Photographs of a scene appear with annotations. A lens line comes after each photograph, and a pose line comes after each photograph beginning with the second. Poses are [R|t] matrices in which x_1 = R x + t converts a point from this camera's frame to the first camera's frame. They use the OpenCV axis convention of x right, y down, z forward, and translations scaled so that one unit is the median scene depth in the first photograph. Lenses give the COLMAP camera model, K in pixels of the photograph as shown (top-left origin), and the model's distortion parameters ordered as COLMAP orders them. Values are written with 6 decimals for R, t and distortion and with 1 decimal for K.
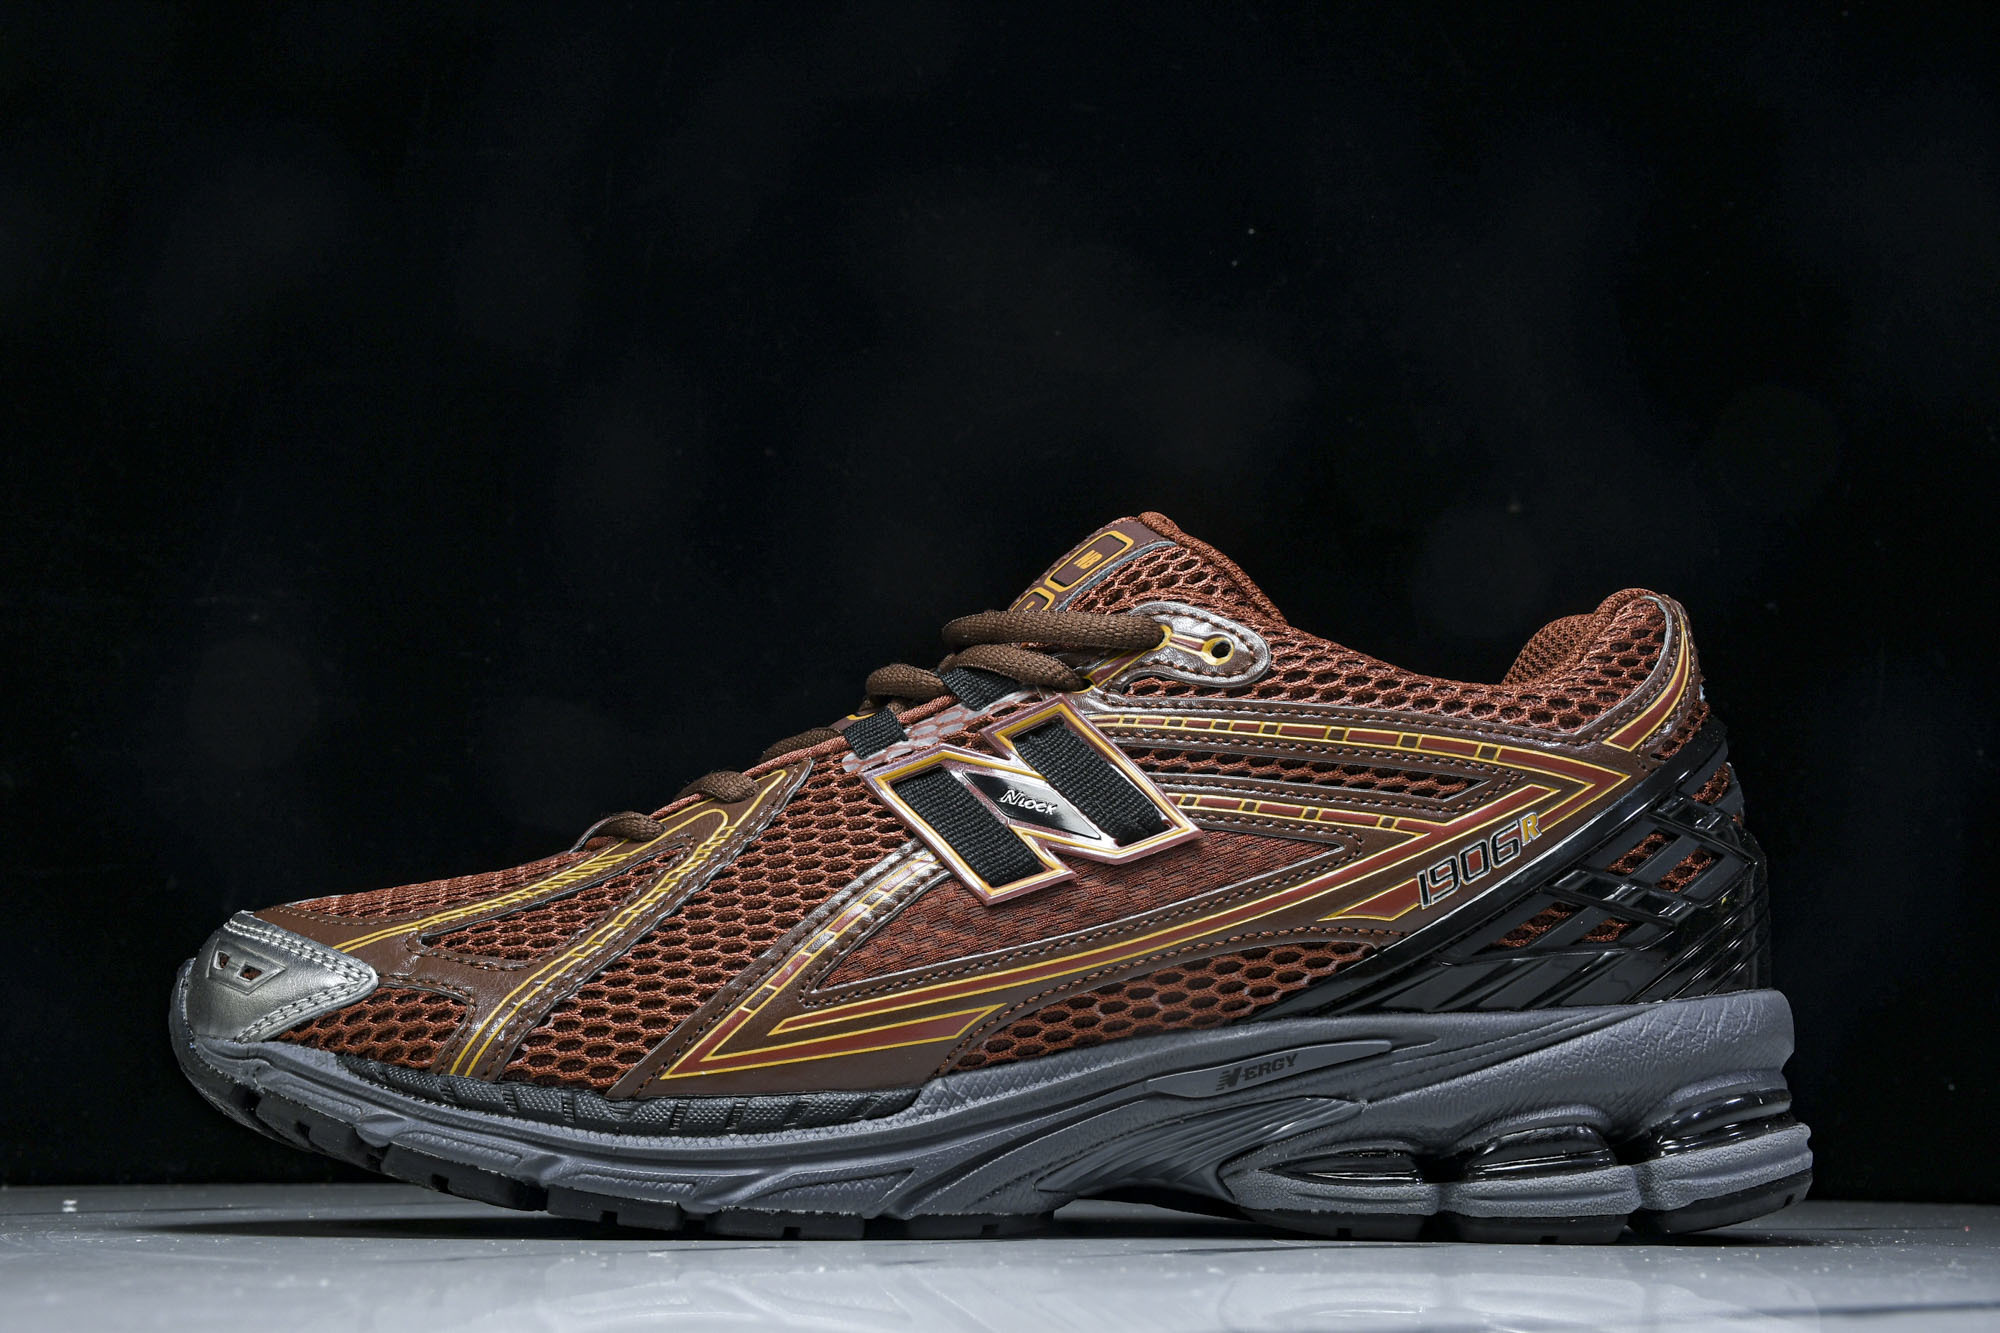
lens RADIAL K [[3070.9, 0, 1000.8], [0, 3070.9, 679.1], [0, 0, 1]] dist [0.129226, 0.000000]
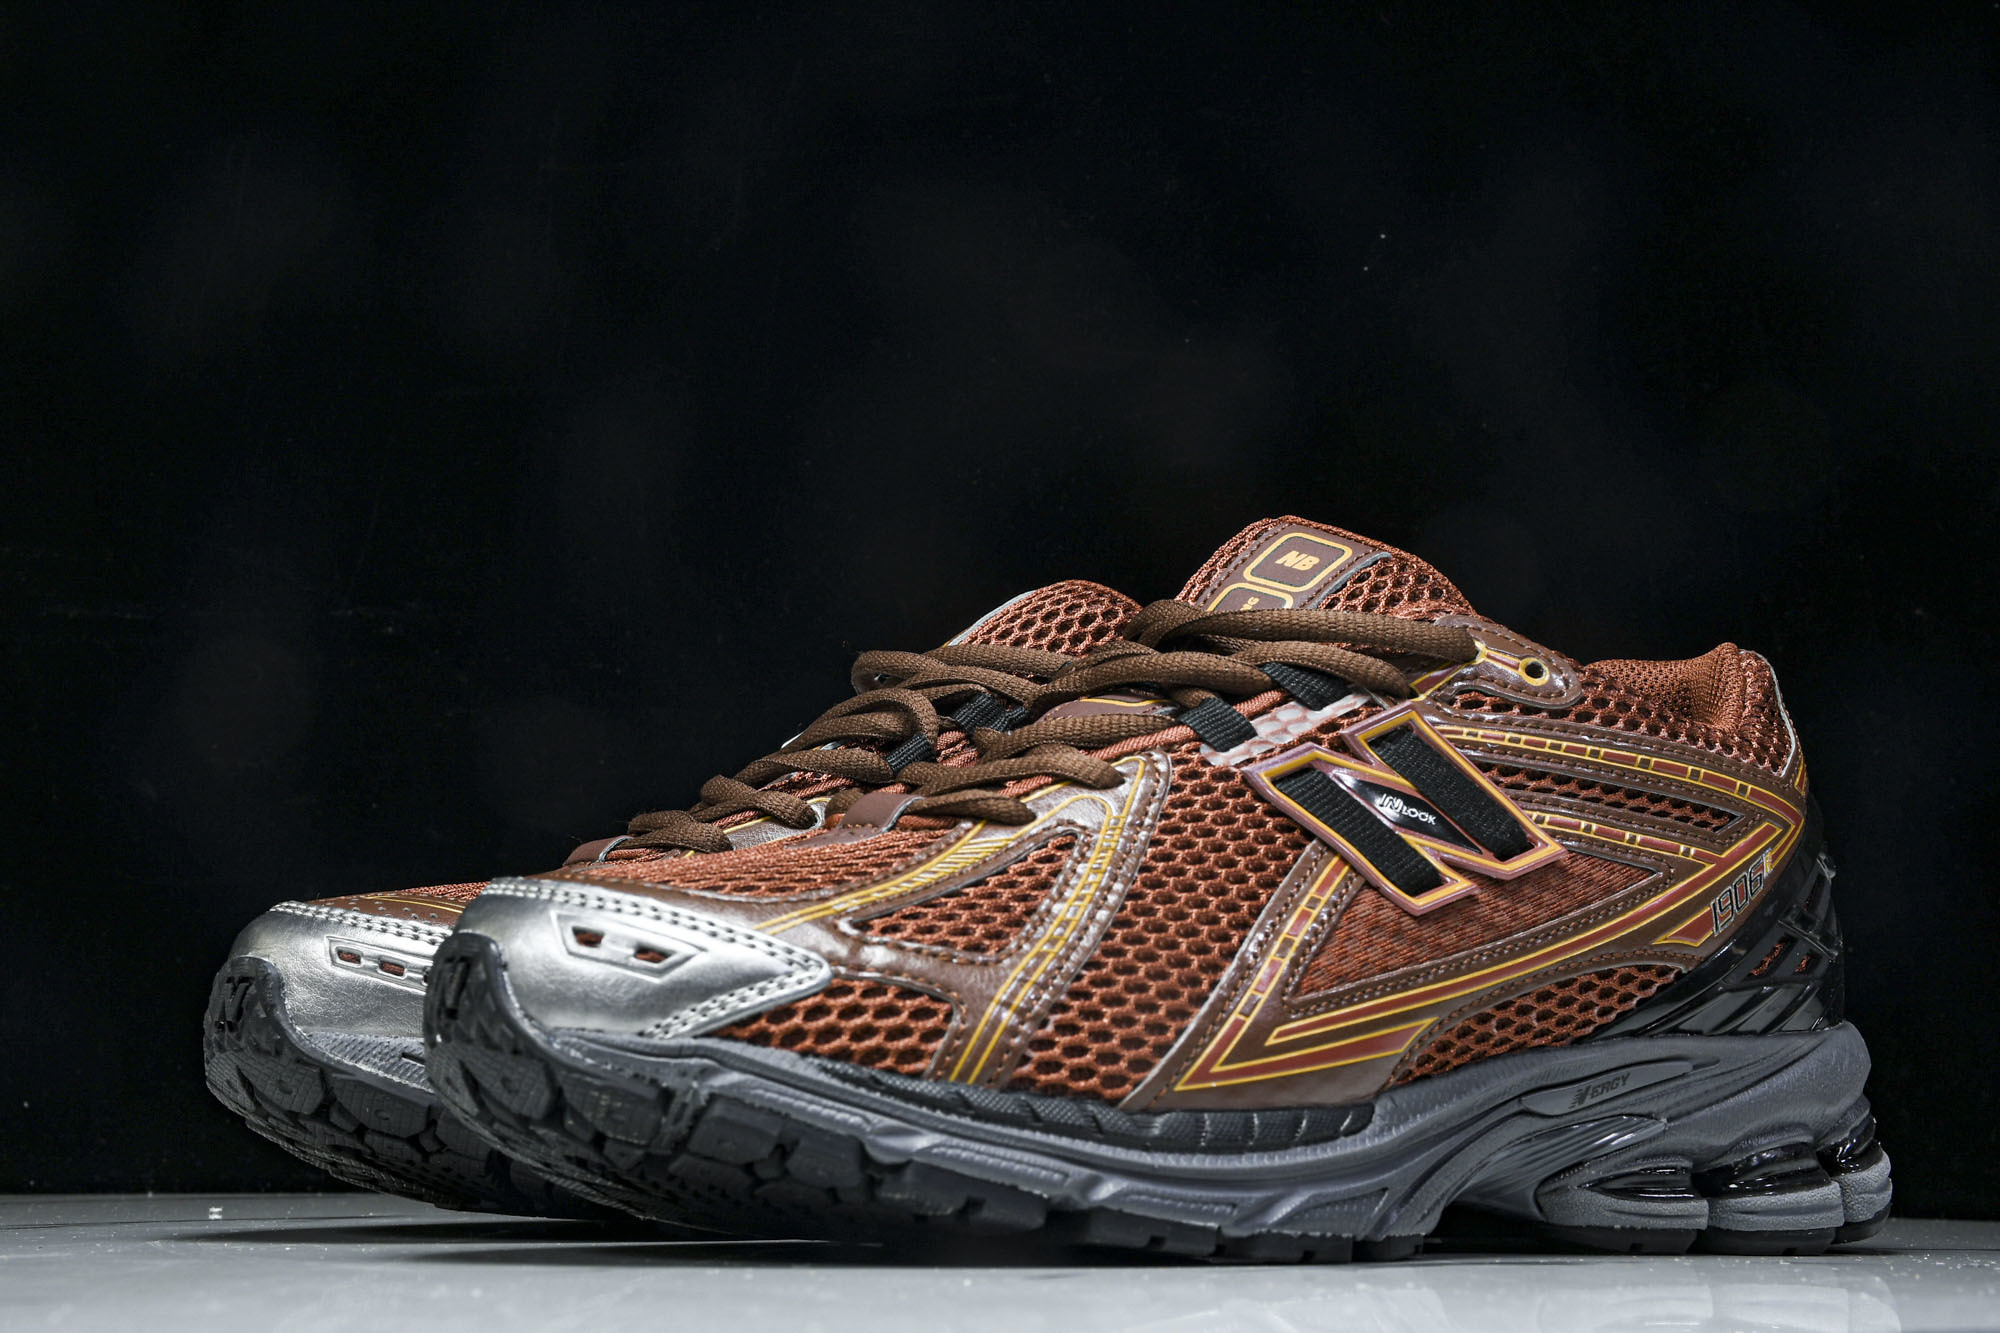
lens RADIAL K [[3070.9, 0, 918.0], [0, 3070.9, 655.0], [0, 0, 1]] dist [0.129226, 0.000000]
pose [[0.828507, 0.086818, 0.553208, -0.677143], [-0.084948, 0.995961, -0.029080, 0.033106], [-0.553498, -0.022901, 0.832535, 0.275765]]
